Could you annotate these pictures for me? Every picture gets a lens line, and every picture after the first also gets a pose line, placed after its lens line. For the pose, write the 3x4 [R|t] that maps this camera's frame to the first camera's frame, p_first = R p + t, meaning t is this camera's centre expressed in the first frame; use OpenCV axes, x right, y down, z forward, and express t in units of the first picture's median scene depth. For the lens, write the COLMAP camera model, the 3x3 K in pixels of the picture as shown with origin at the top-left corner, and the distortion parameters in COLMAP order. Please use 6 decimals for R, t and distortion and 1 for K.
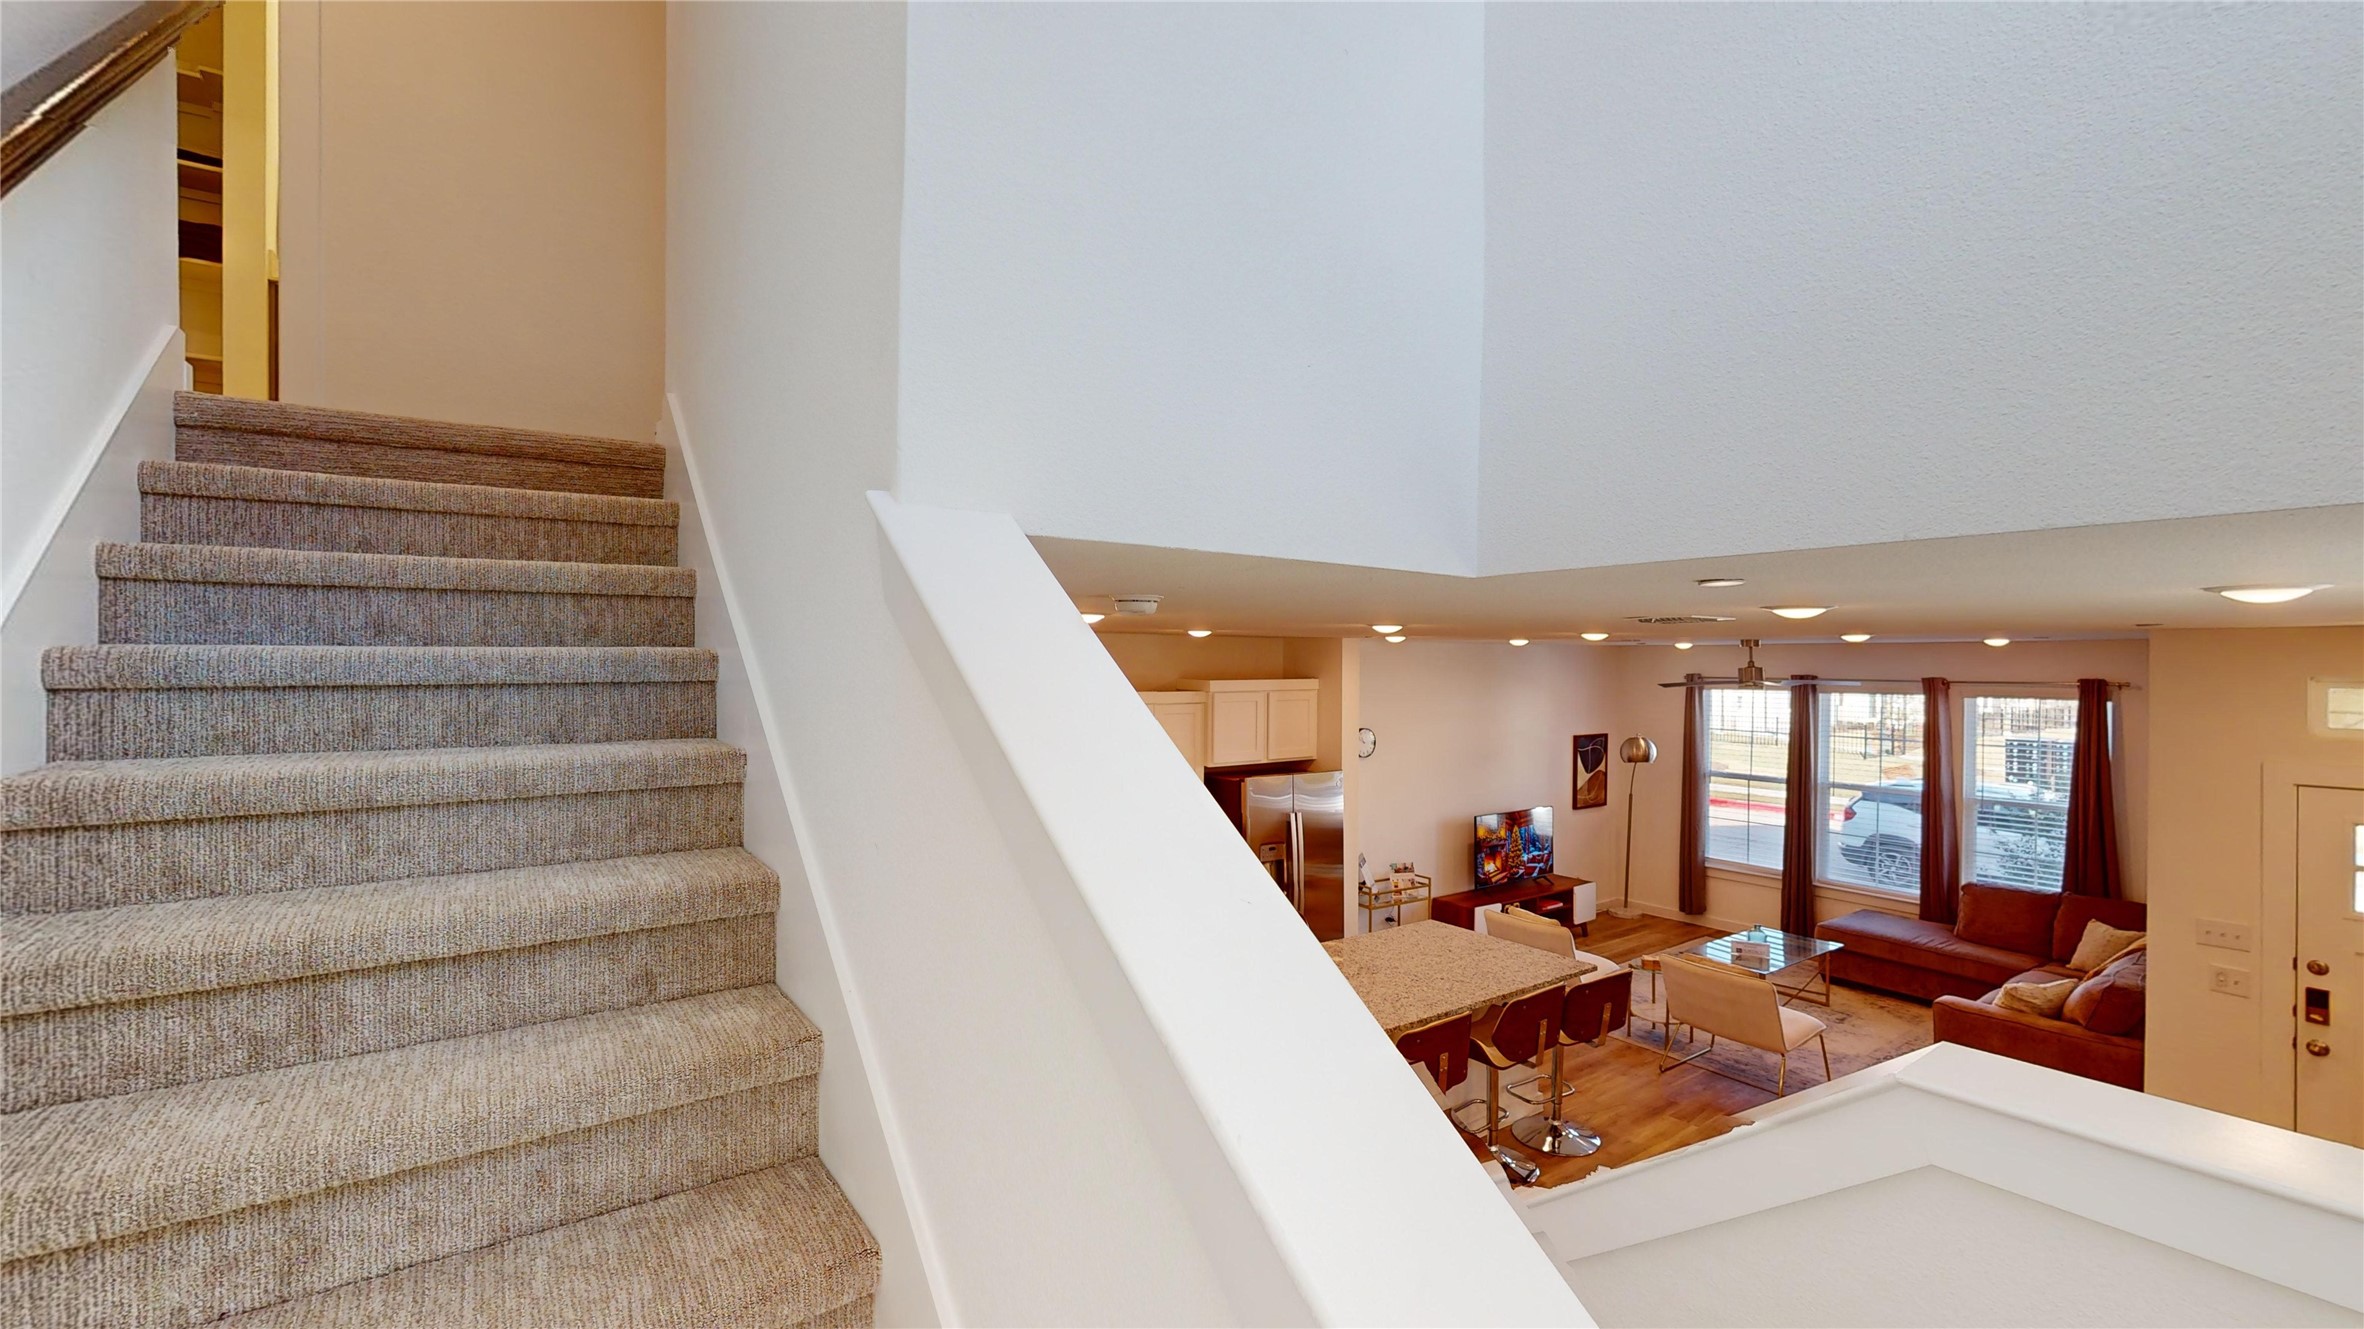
lens RADIAL K [[986.8, 0, 1182.0], [0, 986.8, 664.5], [0, 0, 1]] dist [-0.000304, 0.000111]
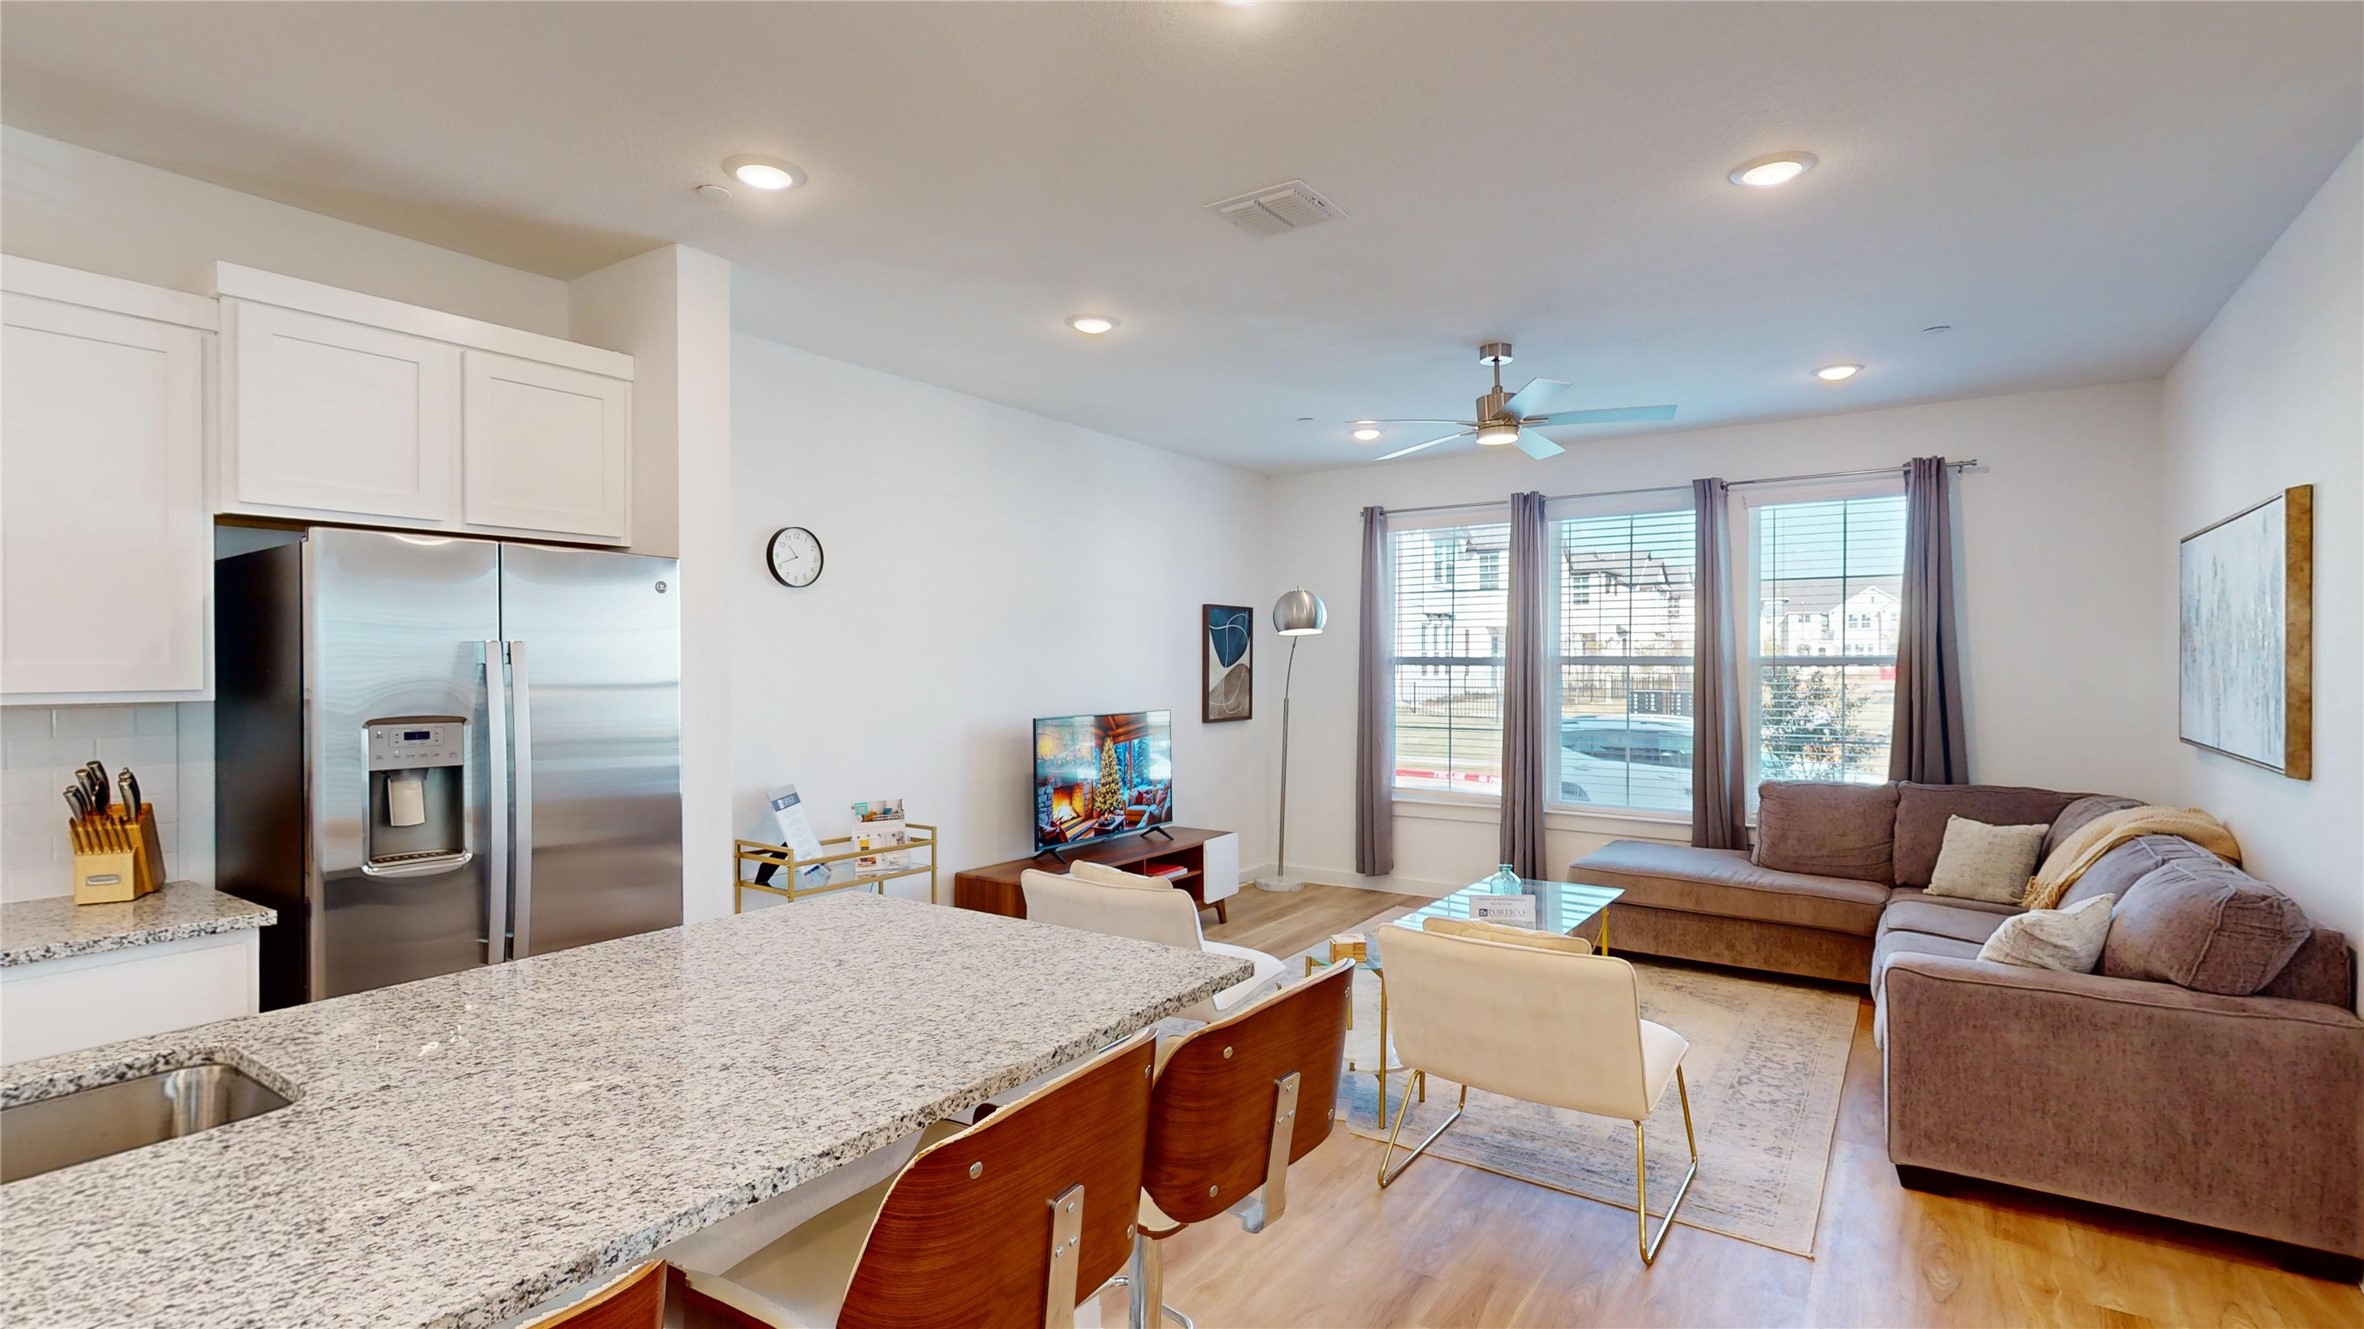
lens RADIAL K [[1098.3, 0, 1182.0], [0, 1098.3, 664.5], [0, 0, 1]] dist [-0.003306, 0.000141]
pose [[0.938659, -0.007876, 0.344755, 0.162279], [0.008373, 0.999965, 0.000047, 0.122896], [-0.344744, 0.002843, 0.938693, 0.395904]]
